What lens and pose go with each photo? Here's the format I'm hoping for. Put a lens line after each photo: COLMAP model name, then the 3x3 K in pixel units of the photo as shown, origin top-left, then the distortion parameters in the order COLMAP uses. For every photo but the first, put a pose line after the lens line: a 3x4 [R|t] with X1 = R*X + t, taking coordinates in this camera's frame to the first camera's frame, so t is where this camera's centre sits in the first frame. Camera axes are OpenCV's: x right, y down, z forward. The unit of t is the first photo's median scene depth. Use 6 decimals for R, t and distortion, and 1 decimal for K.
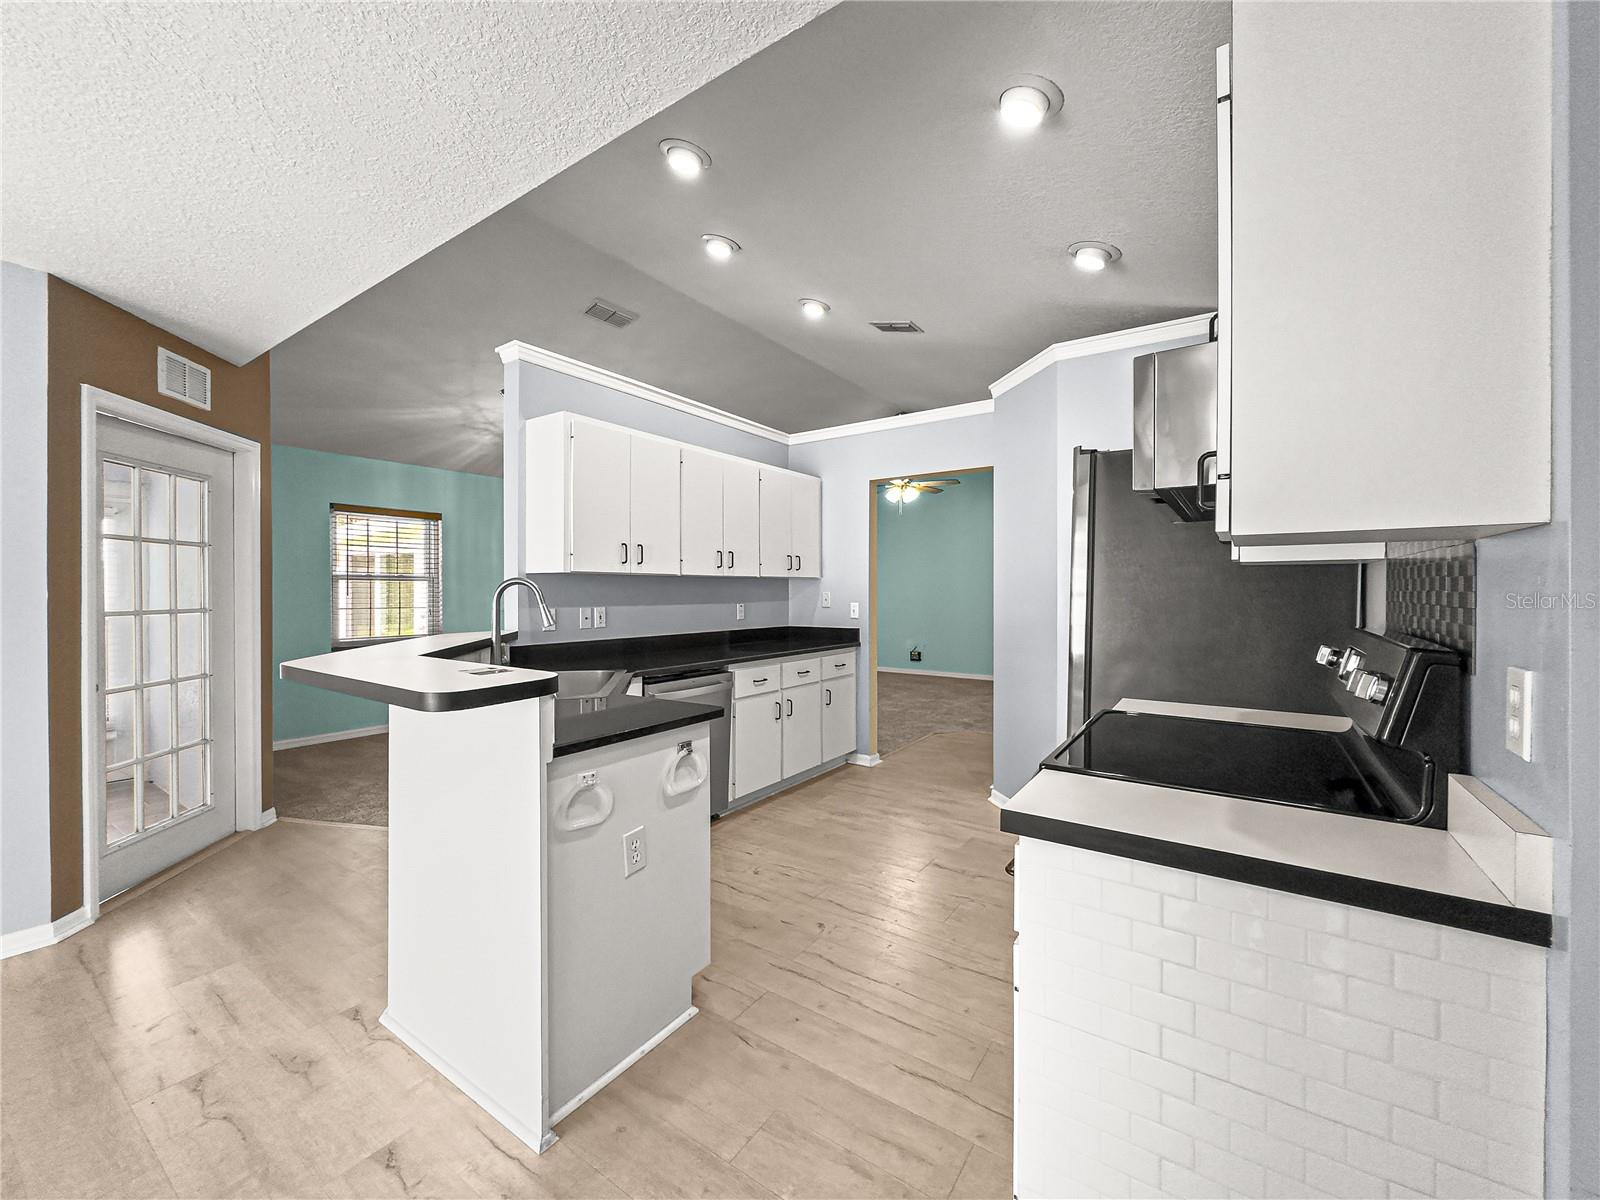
lens RADIAL K [[649.1, 0, 802.6], [0, 649.1, 589.8], [0, 0, 1]] dist [-0.002226, -0.000099]
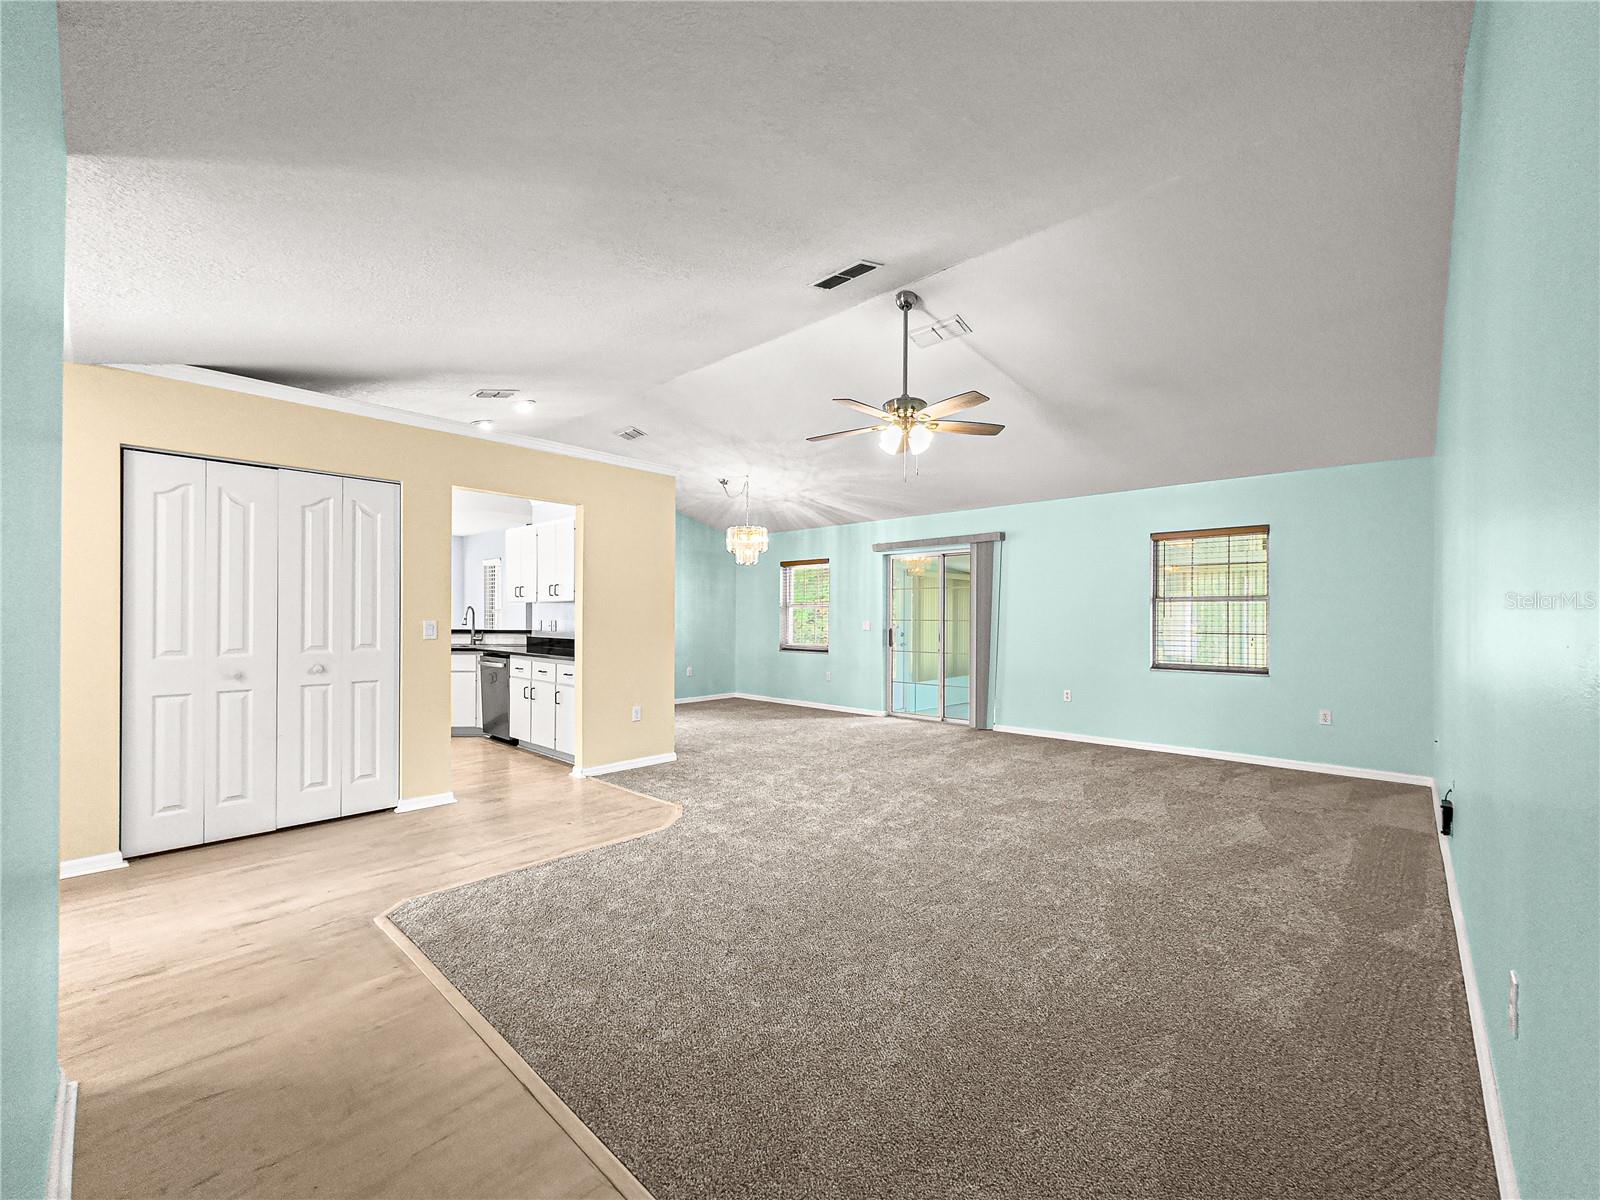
lens RADIAL K [[656.2, 0, 812.2], [0, 656.2, 616.6], [0, 0, 1]] dist [-0.000498, -0.000419]
pose [[-0.128757, -0.000747, -0.991676, 1.570757], [-0.004860, 0.999988, -0.000122, 0.015113], [0.991664, 0.004804, -0.128759, 2.143161]]
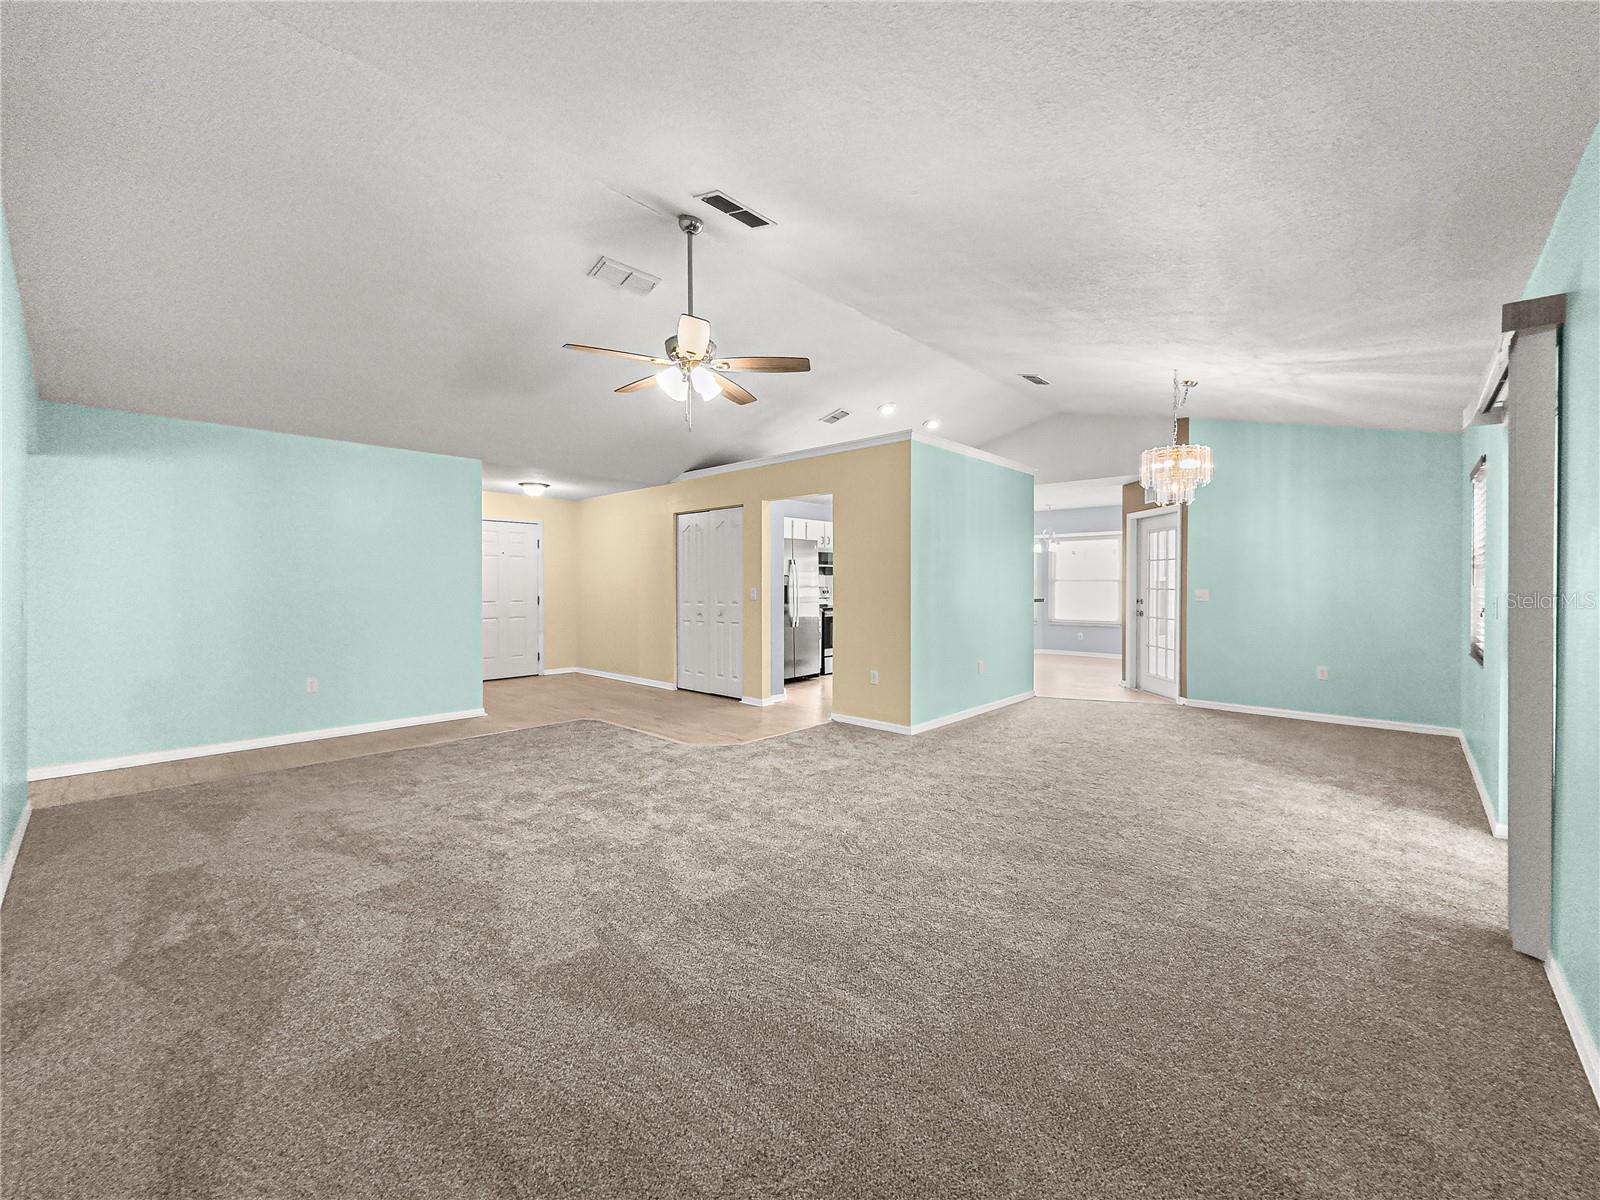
lens RADIAL K [[645.8, 0, 805.6], [0, 645.8, 588.0], [0, 0, 1]] dist [0.000332, 0.000108]
pose [[-0.990103, 0.000770, 0.140341, -0.007344], [0.001855, 0.999969, 0.007605, 0.009695], [-0.140331, 0.007790, -0.990074, 3.177327]]
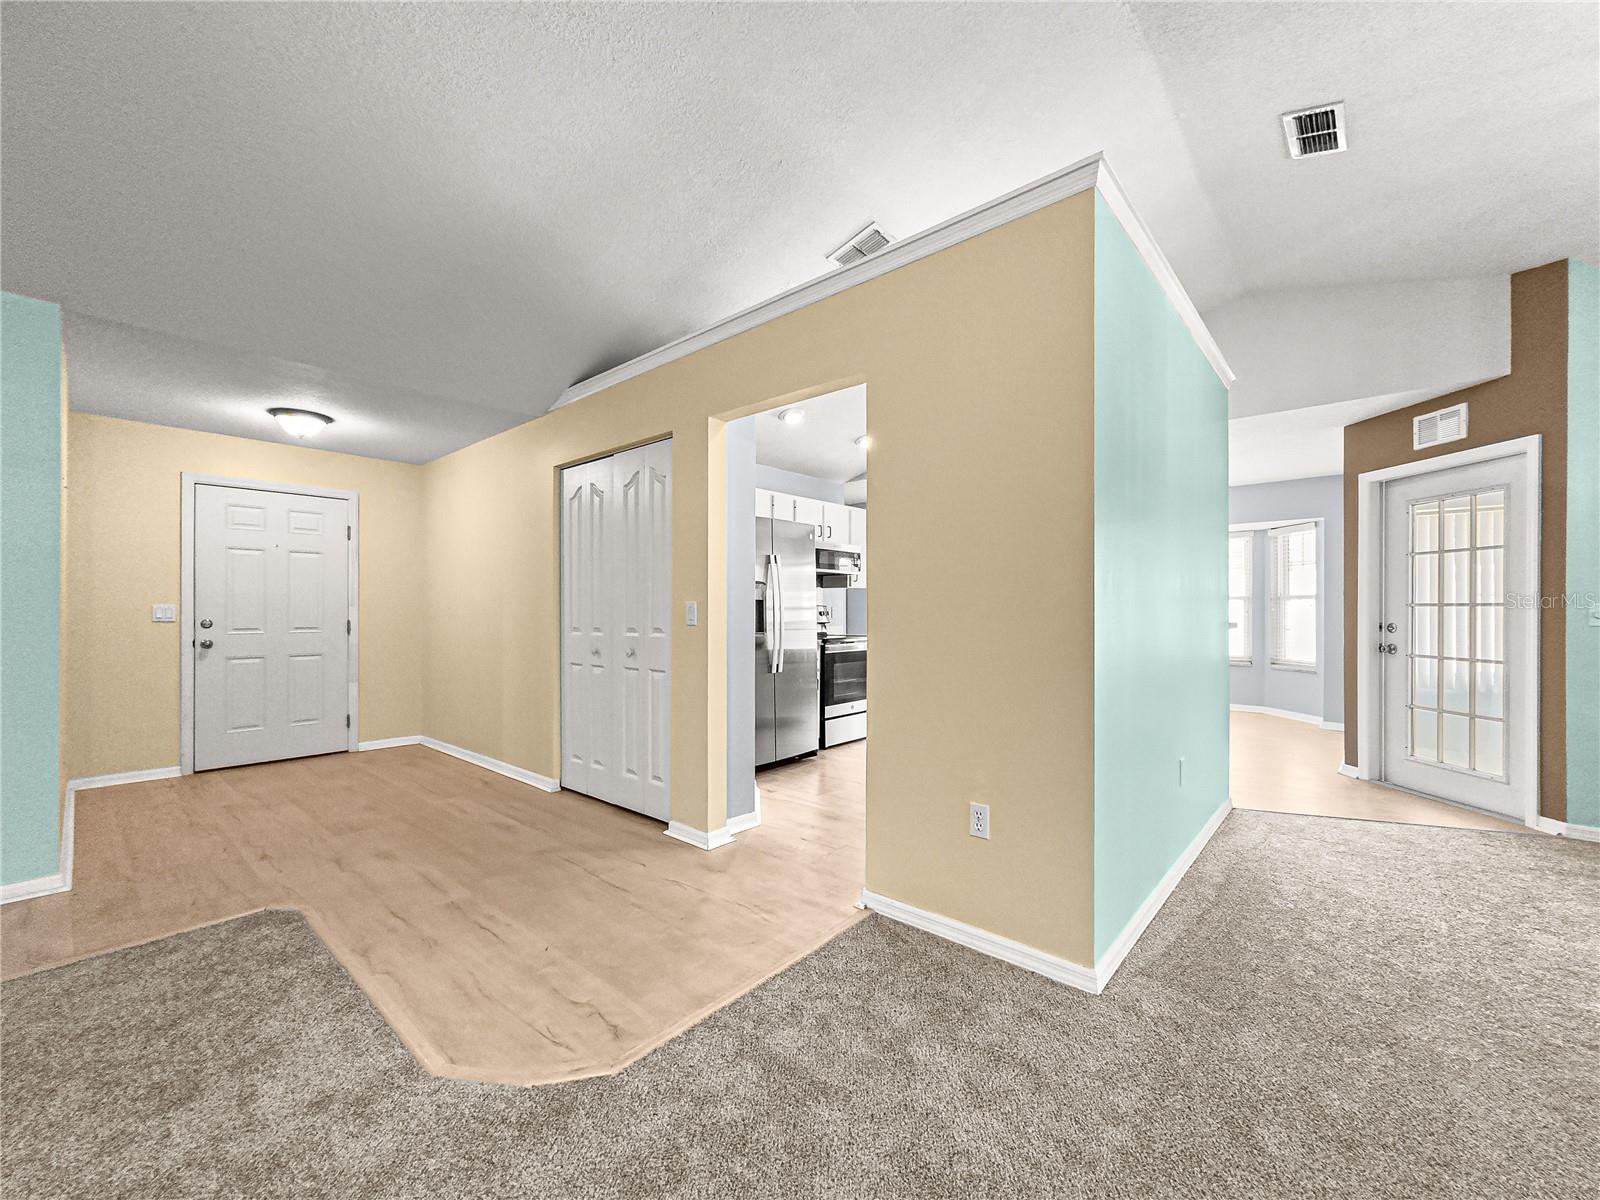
lens RADIAL K [[648.6, 0, 799.6], [0, 648.6, 609.7], [0, 0, 1]] dist [0.002343, 0.000099]
pose [[-0.992906, 0.001826, 0.118890, 0.151735], [0.001719, 0.999998, -0.001000, 0.039491], [-0.118892, -0.000788, -0.992907, 2.191778]]
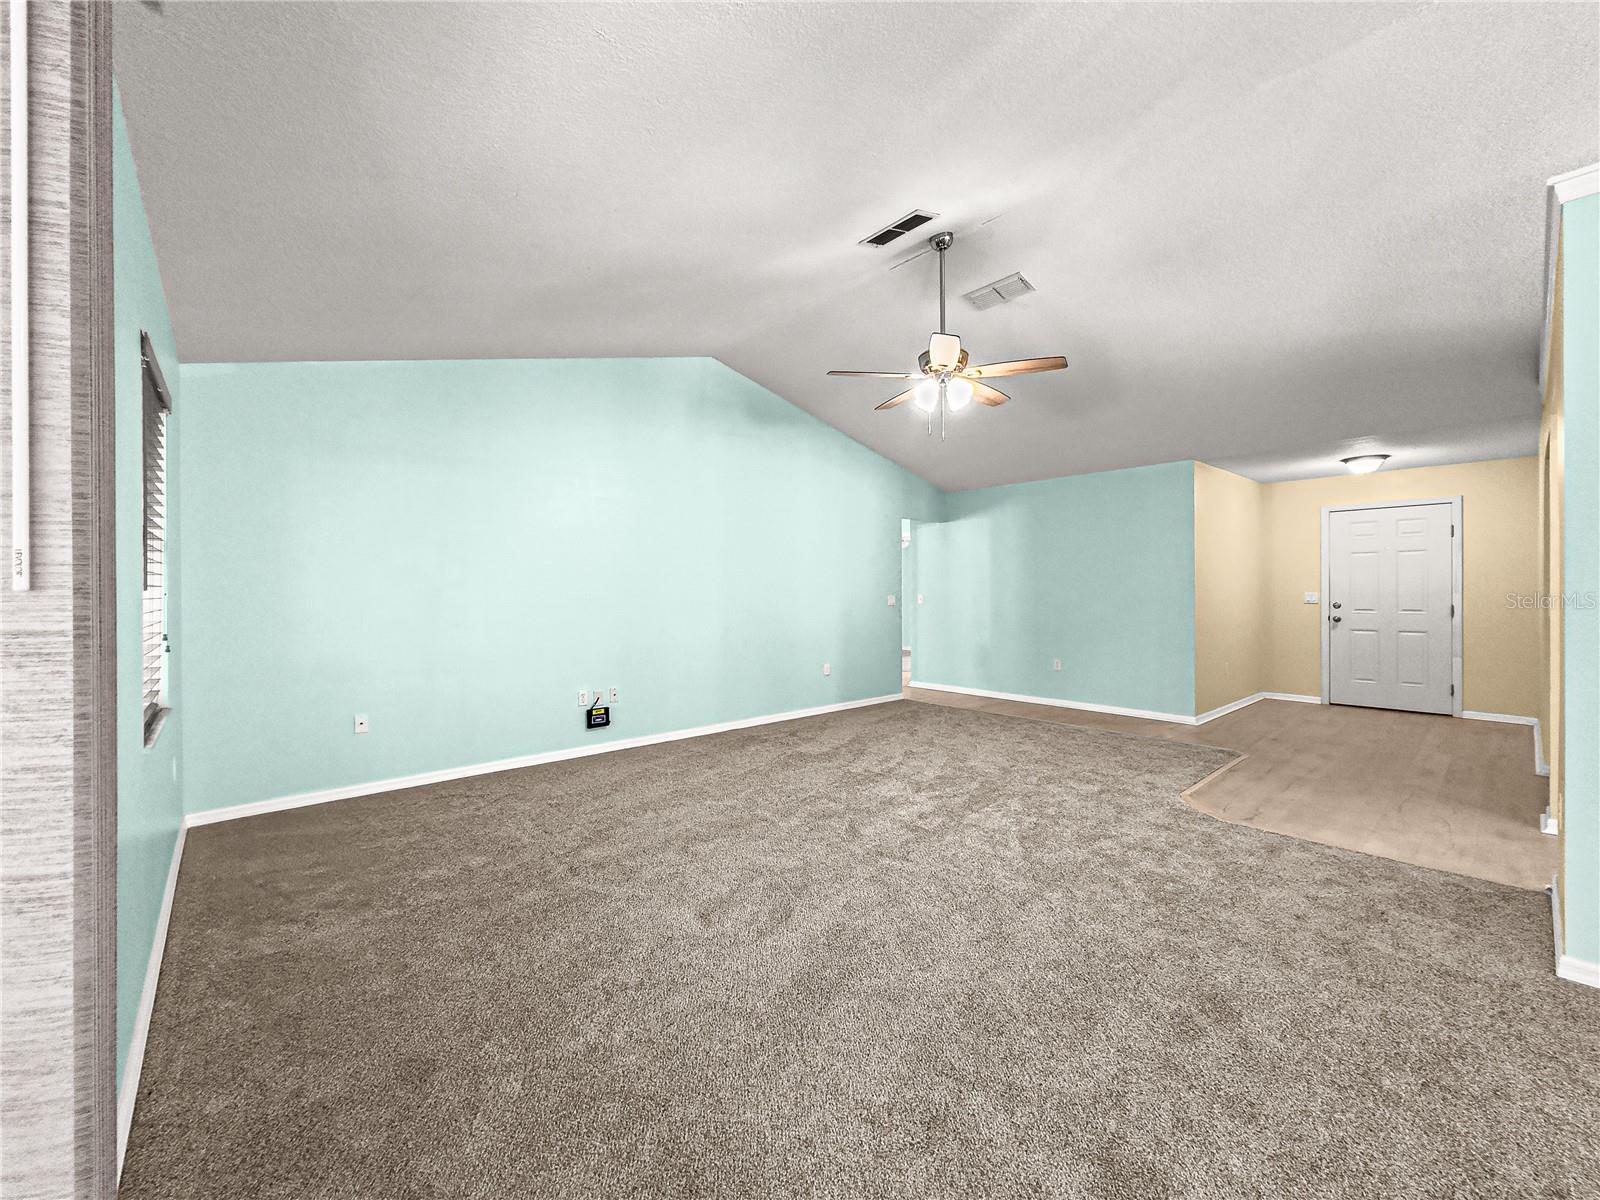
lens RADIAL K [[635.1, 0, 797.0], [0, 635.1, 600.4], [0, 0, 1]] dist [-0.001603, -0.000096]
pose [[0.248354, -0.009819, 0.968619, -0.786313], [0.006701, 0.999942, 0.008418, 0.022076], [-0.968646, 0.004400, 0.248406, 2.125014]]
